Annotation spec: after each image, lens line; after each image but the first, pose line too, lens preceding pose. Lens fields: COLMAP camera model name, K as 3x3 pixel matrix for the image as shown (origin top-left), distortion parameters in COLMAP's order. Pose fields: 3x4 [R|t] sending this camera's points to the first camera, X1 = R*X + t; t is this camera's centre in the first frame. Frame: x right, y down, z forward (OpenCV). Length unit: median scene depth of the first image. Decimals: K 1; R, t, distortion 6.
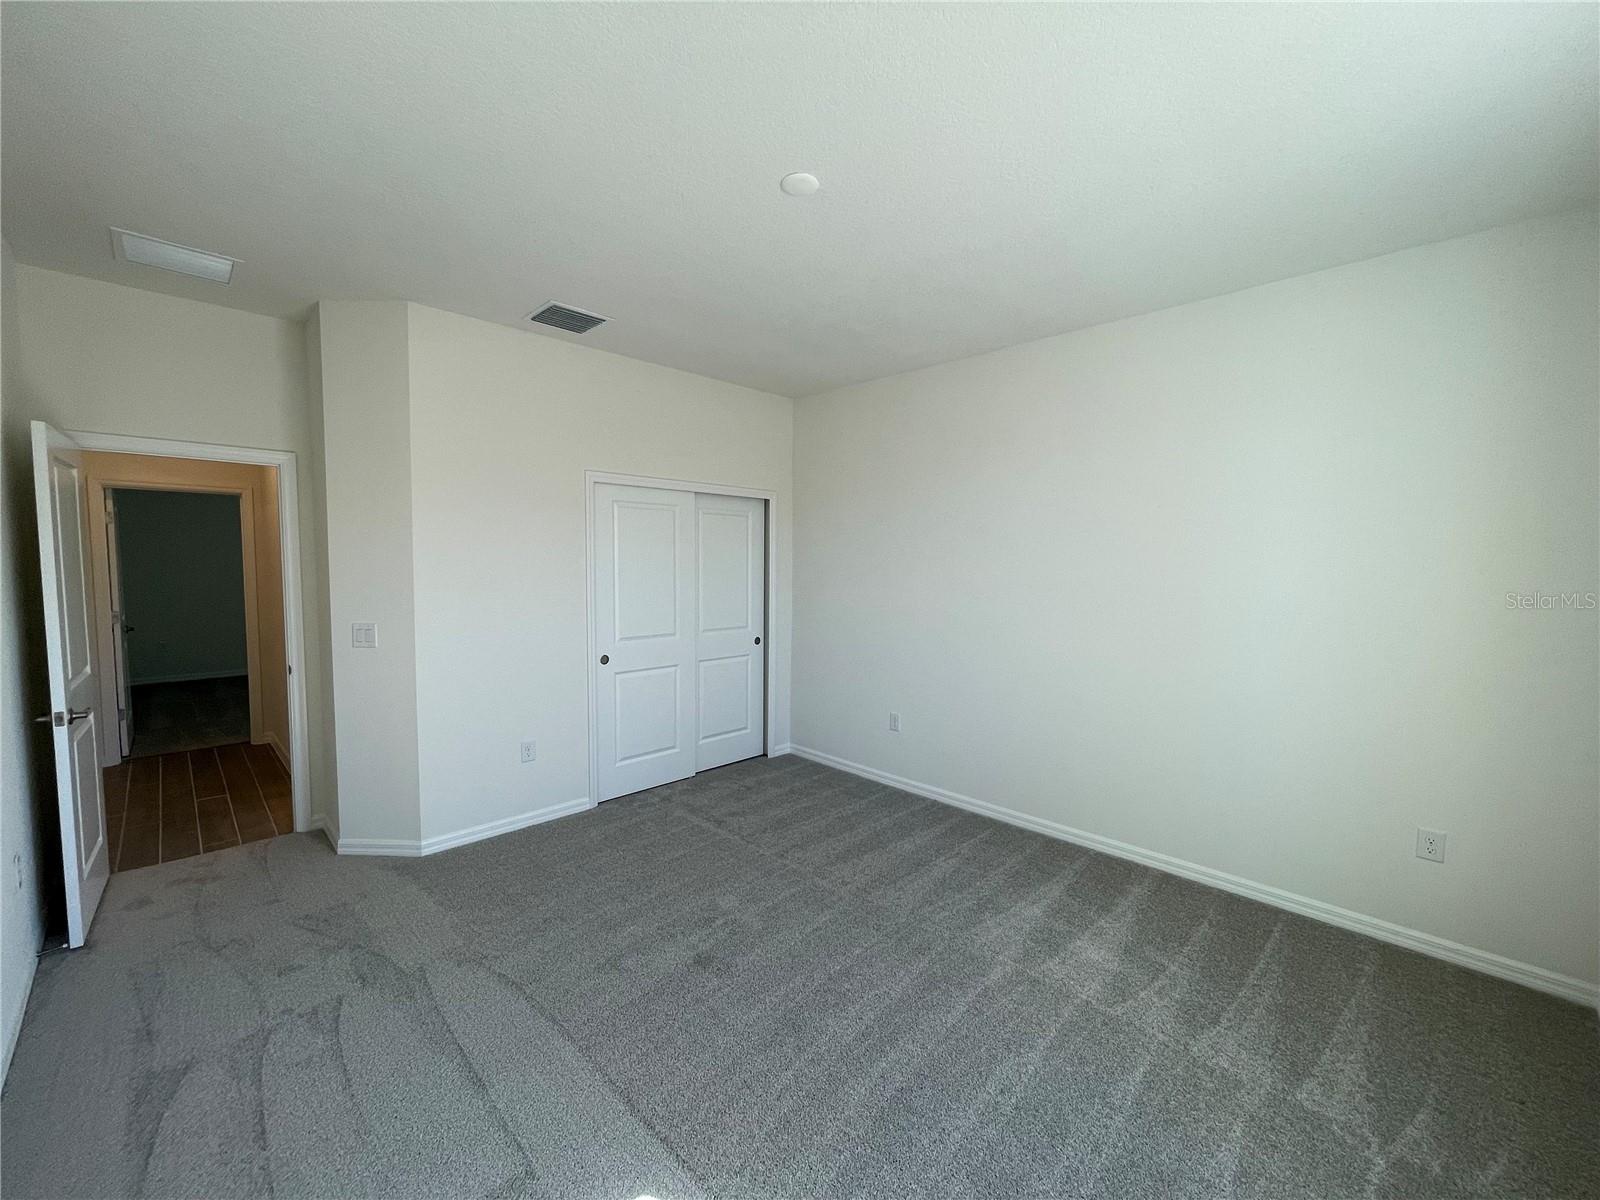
lens RADIAL K [[648.0, 0, 801.4], [0, 648.0, 601.6], [0, 0, 1]] dist [-0.001336, 0.000028]
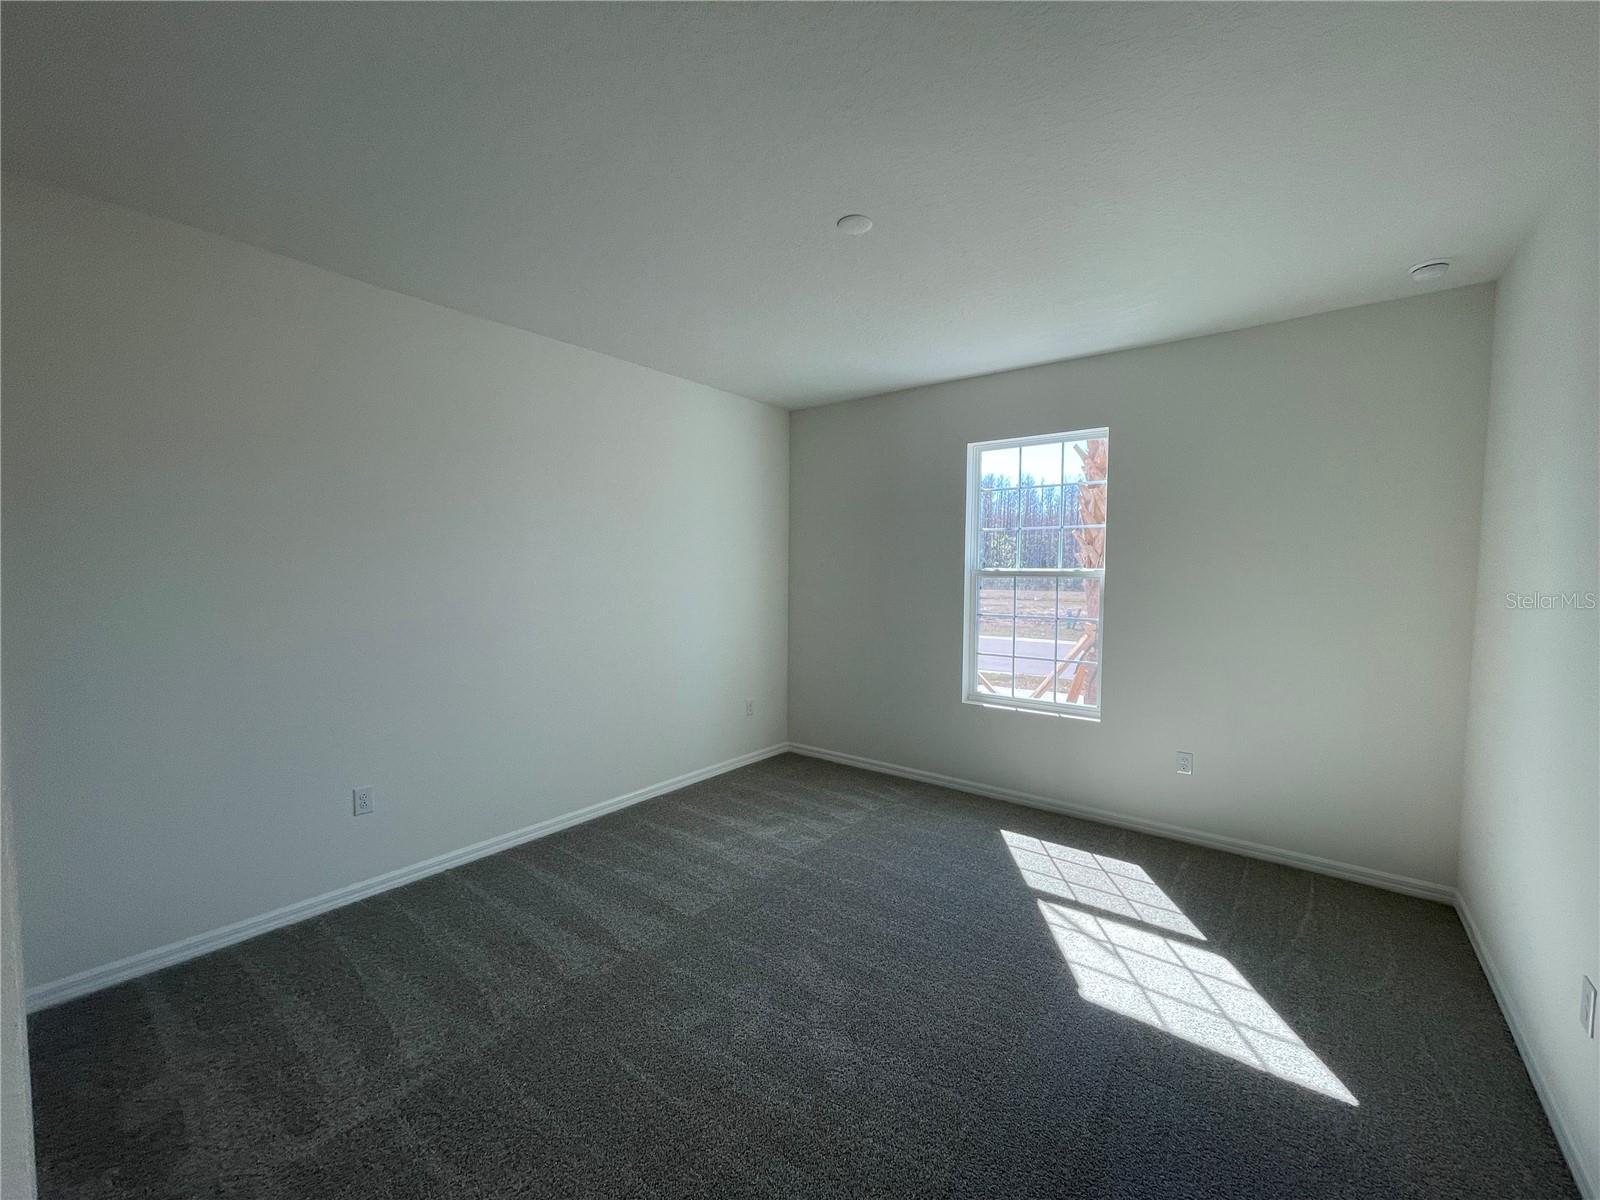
lens RADIAL K [[648.0, 0, 800.3], [0, 648.0, 599.0], [0, 0, 1]] dist [-0.001336, 0.000028]
pose [[-0.125680, -0.054119, 0.990594, -0.764717], [0.062192, 0.996117, 0.062312, -0.042744], [-0.990120, 0.069439, -0.121826, 0.871913]]
